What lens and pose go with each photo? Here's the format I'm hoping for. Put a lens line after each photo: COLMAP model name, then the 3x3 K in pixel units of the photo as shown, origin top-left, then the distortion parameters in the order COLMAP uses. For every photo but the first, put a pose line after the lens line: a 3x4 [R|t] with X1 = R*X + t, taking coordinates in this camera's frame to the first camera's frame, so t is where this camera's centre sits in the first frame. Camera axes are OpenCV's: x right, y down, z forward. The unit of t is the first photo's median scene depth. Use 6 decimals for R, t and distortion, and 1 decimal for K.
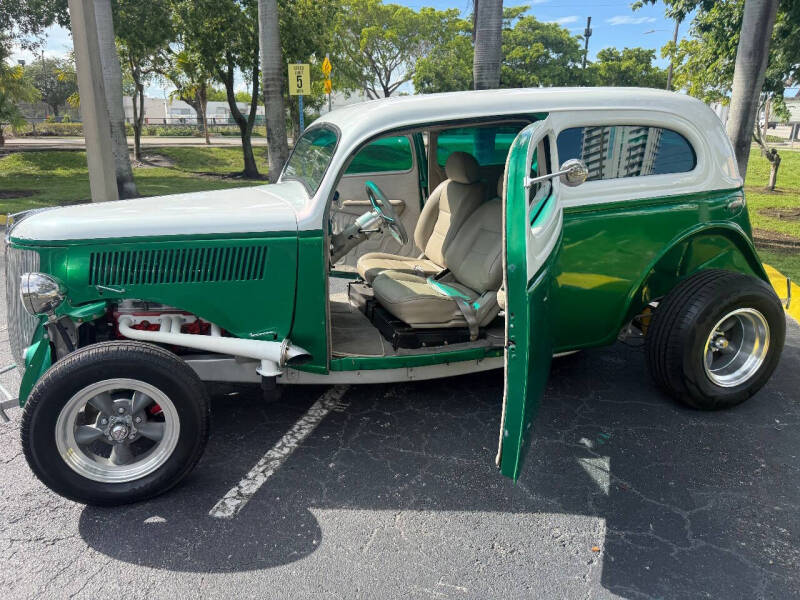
lens RADIAL K [[565.6, 0, 400.0], [0, 565.6, 300.0], [0, 0, 1]] dist [0.031576, -0.038636]
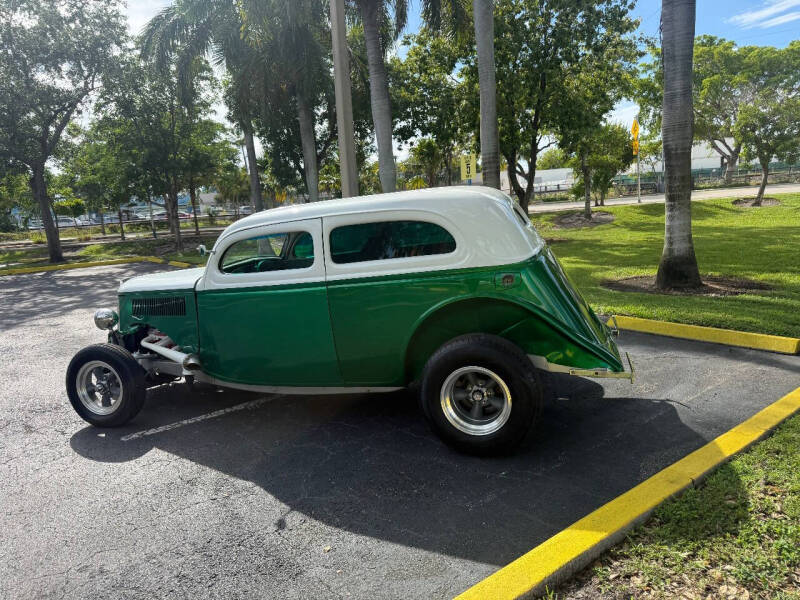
lens RADIAL K [[560.7, 0, 397.8], [0, 560.7, 297.5], [0, 0, 1]] dist [0.071097, -0.108565]
pose [[0.817858, 0.032261, -0.574515, 0.959716], [-0.093858, 0.992535, -0.077878, -0.018757], [0.567713, 0.117616, 0.814781, -0.047016]]
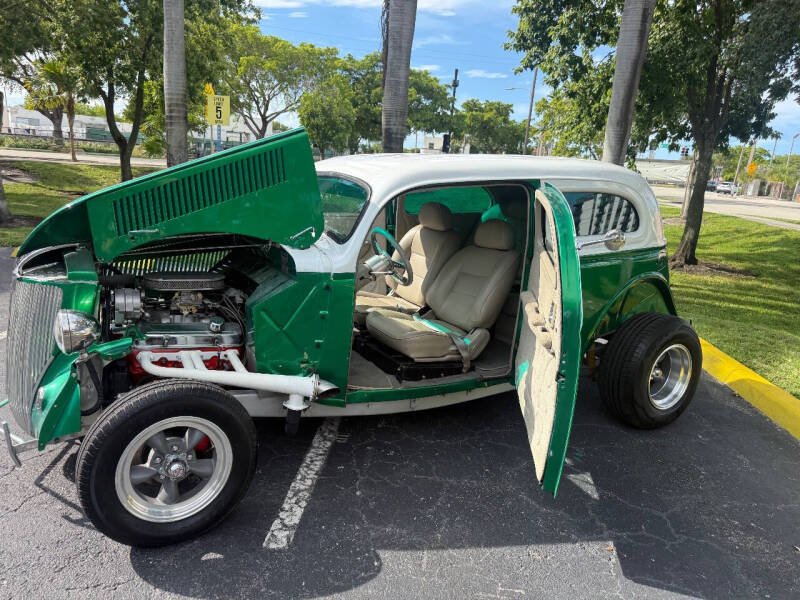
lens RADIAL K [[565.0, 0, 397.4], [0, 565.0, 297.5], [0, 0, 1]] dist [0.032988, -0.044290]
pose [[0.974535, 0.017858, 0.223523, -0.216577], [-0.005042, 0.998317, -0.057777, -0.010285], [-0.224179, 0.055179, 0.972985, -0.052121]]
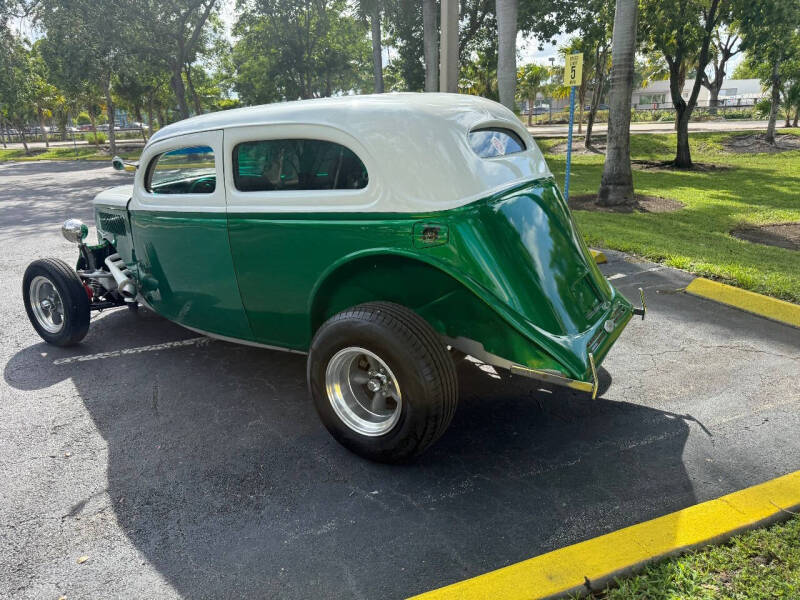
lens RADIAL K [[570.8, 0, 398.1], [0, 570.8, 302.8], [0, 0, 1]] dist [0.003288, -0.007366]
pose [[0.637045, 0.209817, -0.741721, 1.072043], [-0.187385, 0.975530, 0.115016, -0.139310], [0.747703, 0.065717, 0.660773, 0.388894]]
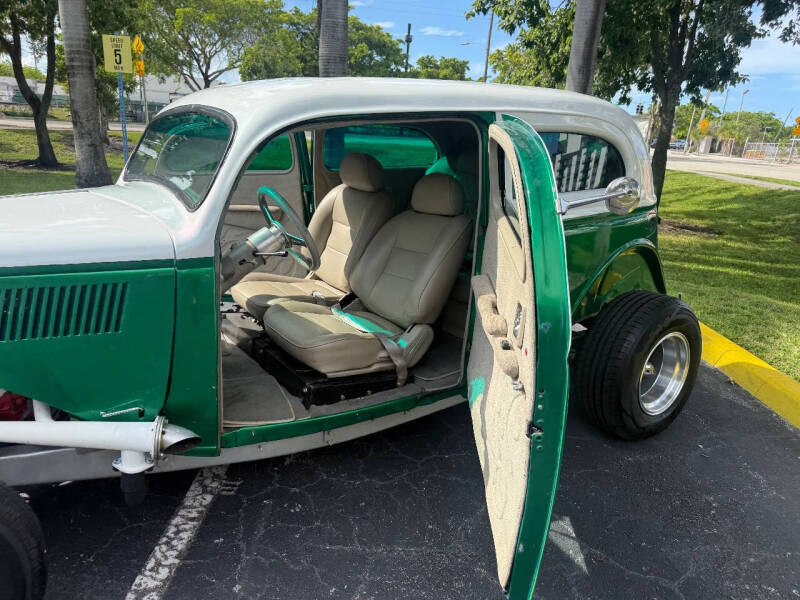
lens RADIAL K [[569.2, 0, 400.0], [0, 569.2, 300.0], [0, 0, 1]] dist [0.013432, -0.022859]
pose [[0.955653, -0.030943, 0.292865, -0.091088], [0.029795, 0.999521, 0.008380, -0.051622], [-0.292984, 0.000718, 0.956117, 0.189492]]
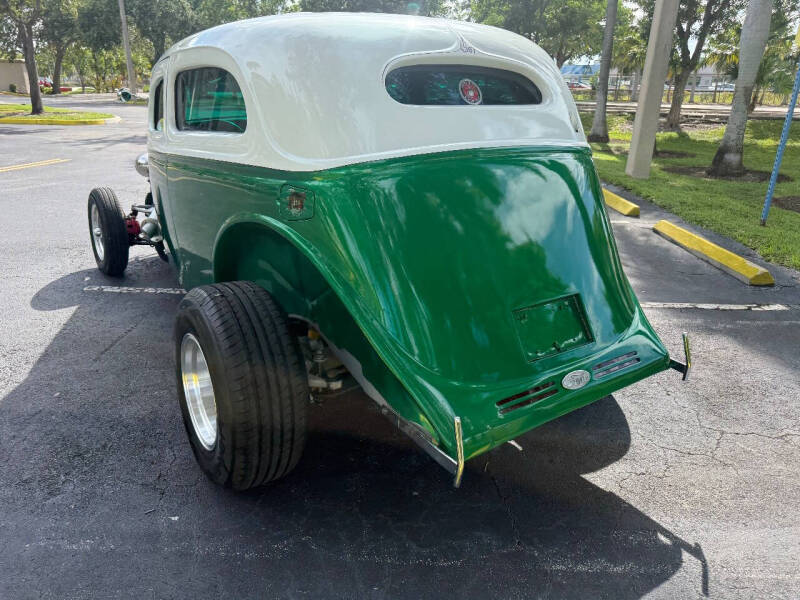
lens RADIAL K [[572.0, 0, 396.9], [0, 572.0, 305.4], [0, 0, 1]] dist [-0.002696, -0.001835]
pose [[0.282500, 0.340043, -0.896975, 1.073815], [-0.290610, 0.921459, 0.257798, -0.226306], [0.914188, 0.187842, 0.359132, 0.817007]]
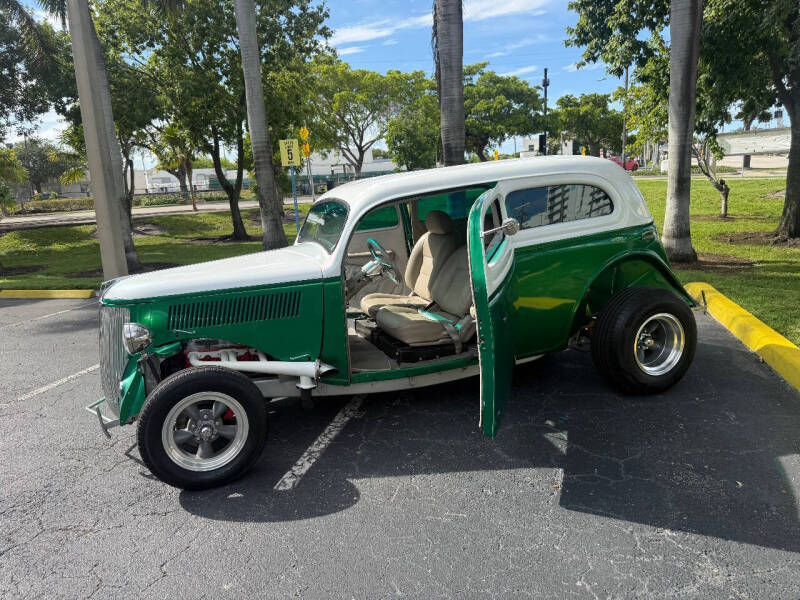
lens RADIAL K [[560.7, 0, 397.8], [0, 560.7, 297.5], [0, 0, 1]] dist [0.071097, -0.108565]
pose [[0.997031, -0.072703, 0.025364, -0.027383], [0.074688, 0.993239, -0.088870, 0.041690], [-0.018732, 0.090500, 0.995720, -0.251623]]
